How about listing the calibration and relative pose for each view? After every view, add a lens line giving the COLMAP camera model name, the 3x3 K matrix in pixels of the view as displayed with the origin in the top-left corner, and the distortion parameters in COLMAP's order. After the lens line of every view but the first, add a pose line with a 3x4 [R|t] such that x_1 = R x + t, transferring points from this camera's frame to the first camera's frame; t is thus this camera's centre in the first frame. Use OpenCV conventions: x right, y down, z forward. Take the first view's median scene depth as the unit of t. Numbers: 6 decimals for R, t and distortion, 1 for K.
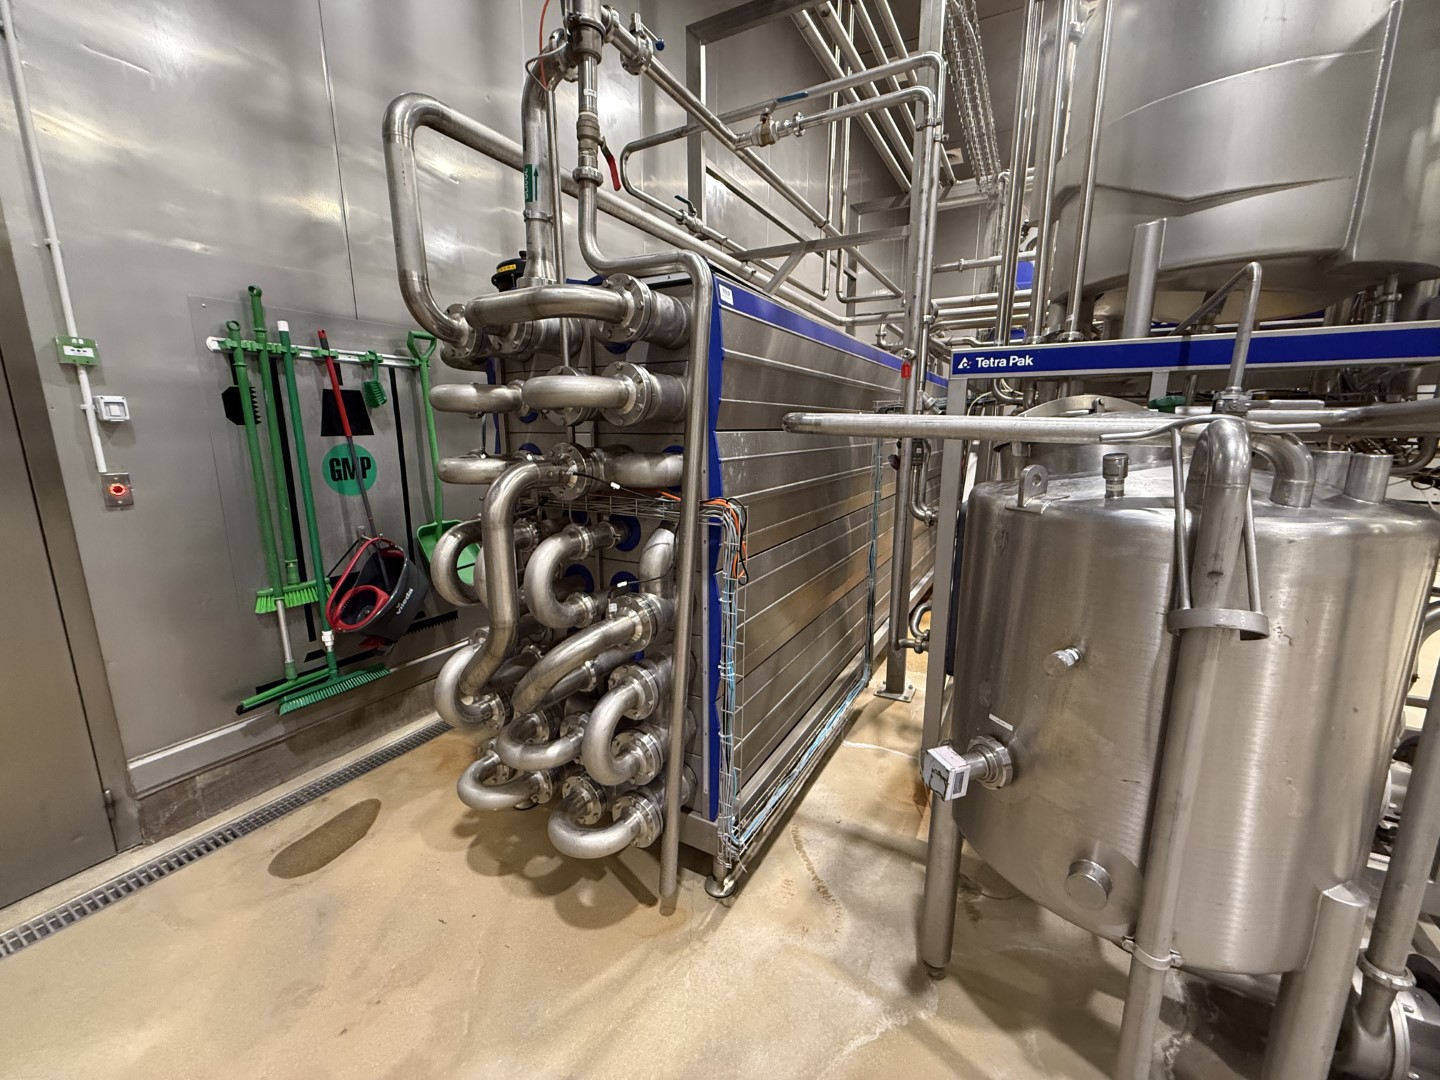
lens RADIAL K [[580.7, 0, 722.1], [0, 580.7, 538.5], [0, 0, 1]] dist [-0.002171, -0.000121]
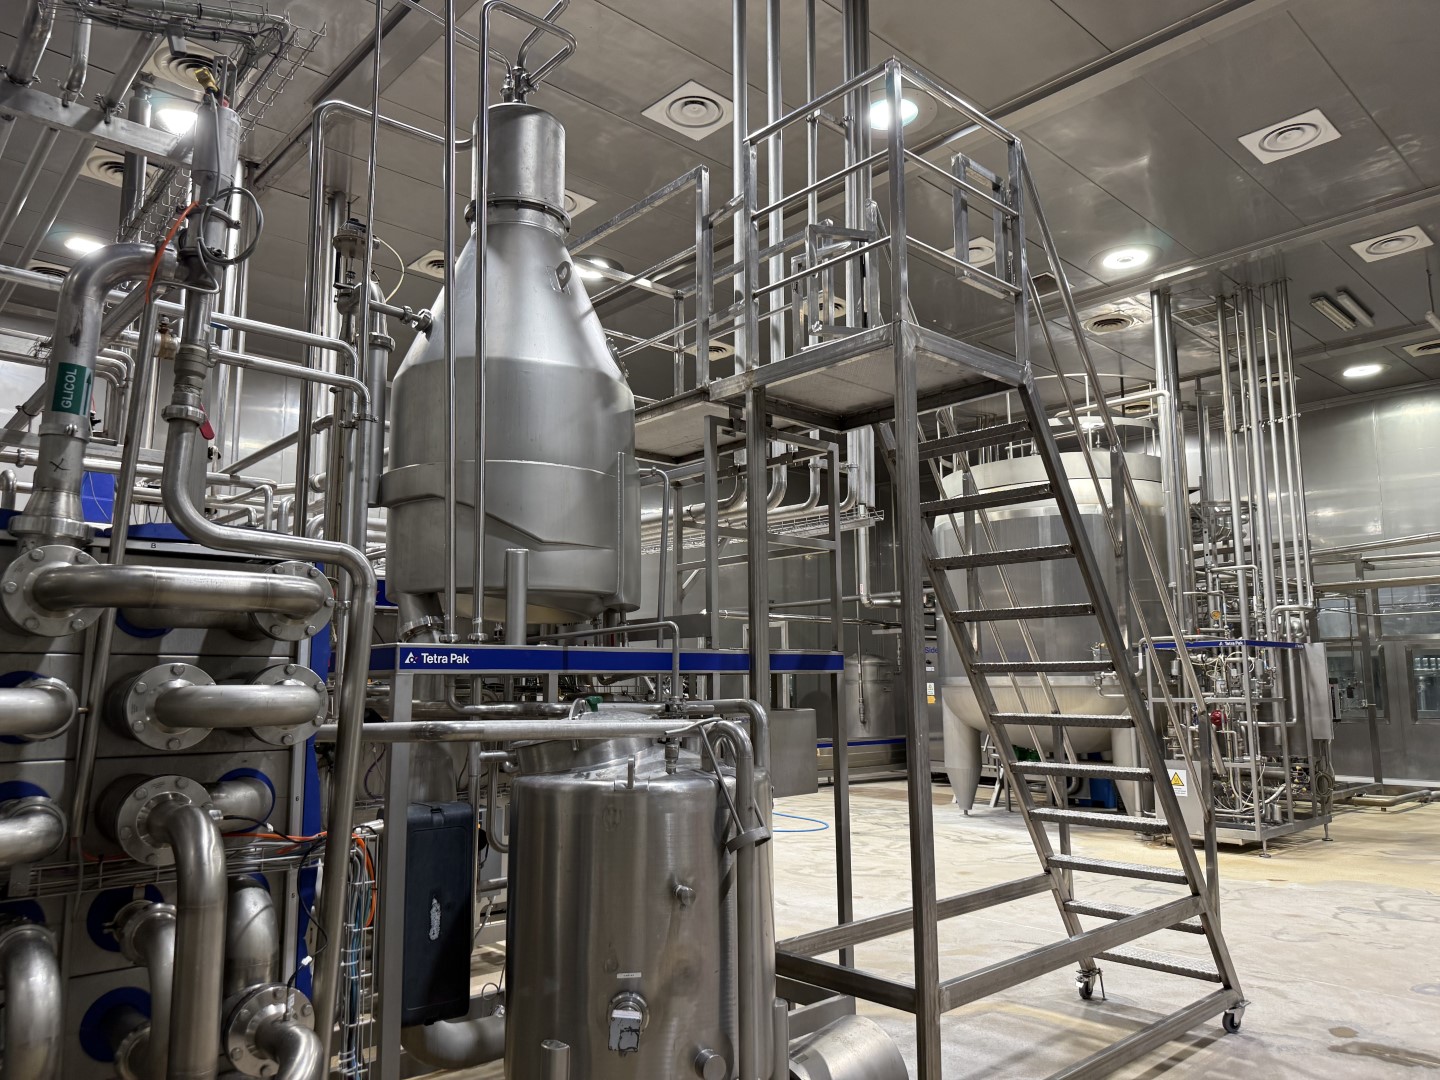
lens RADIAL K [[1016.0, 0, 715.7], [0, 1016.0, 542.1], [0, 0, 1]] dist [0.060363, -0.079078]
pose [[0.309503, 0.129658, 0.942017, -1.138993], [0.190611, 0.962094, -0.195048, -0.068263], [-0.931598, 0.239927, 0.273057, 0.031010]]
